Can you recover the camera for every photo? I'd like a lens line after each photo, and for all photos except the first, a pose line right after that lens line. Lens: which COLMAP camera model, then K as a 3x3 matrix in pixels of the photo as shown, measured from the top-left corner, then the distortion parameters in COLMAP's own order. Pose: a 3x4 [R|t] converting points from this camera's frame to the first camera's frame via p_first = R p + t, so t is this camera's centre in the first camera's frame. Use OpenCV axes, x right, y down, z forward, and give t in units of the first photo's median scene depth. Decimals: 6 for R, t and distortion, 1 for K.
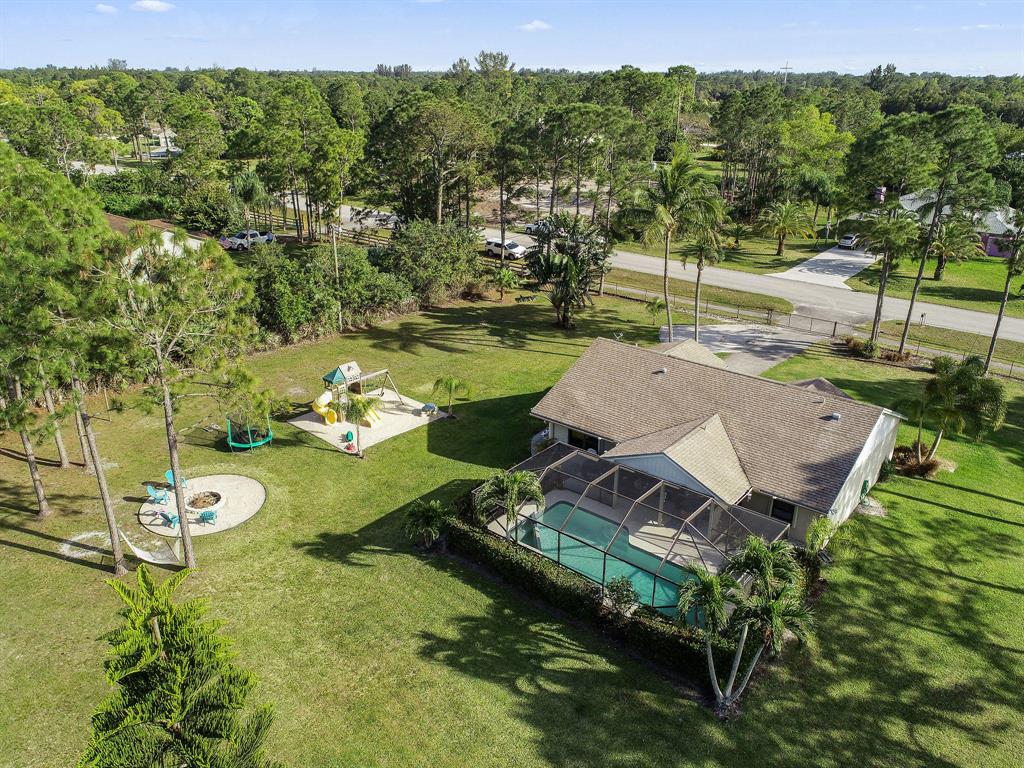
lens RADIAL K [[785.5, 0, 512.0], [0, 785.5, 384.0], [0, 0, 1]] dist [-0.002370, -0.006603]
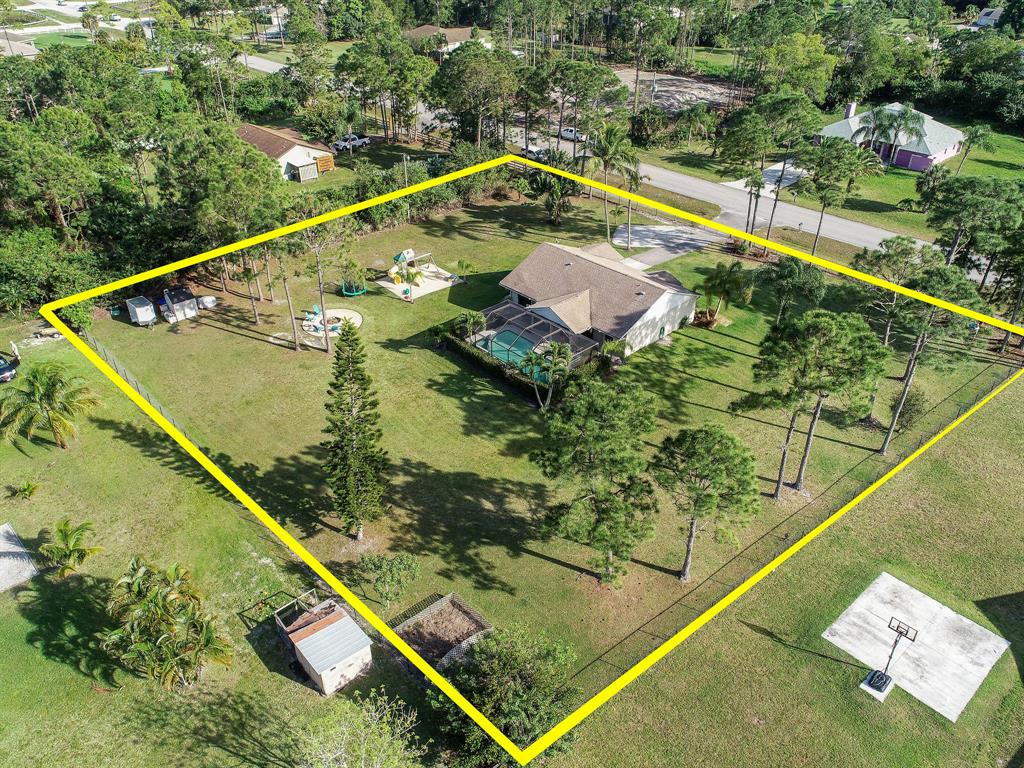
lens RADIAL K [[785.5, 0, 512.0], [0, 785.5, 384.0], [0, 0, 1]] dist [-0.002370, -0.006603]
pose [[0.992436, 0.057474, -0.108479, 0.250566], [-0.036325, 0.981551, 0.187720, -0.074754], [0.117267, -0.182359, 0.976214, -0.808957]]
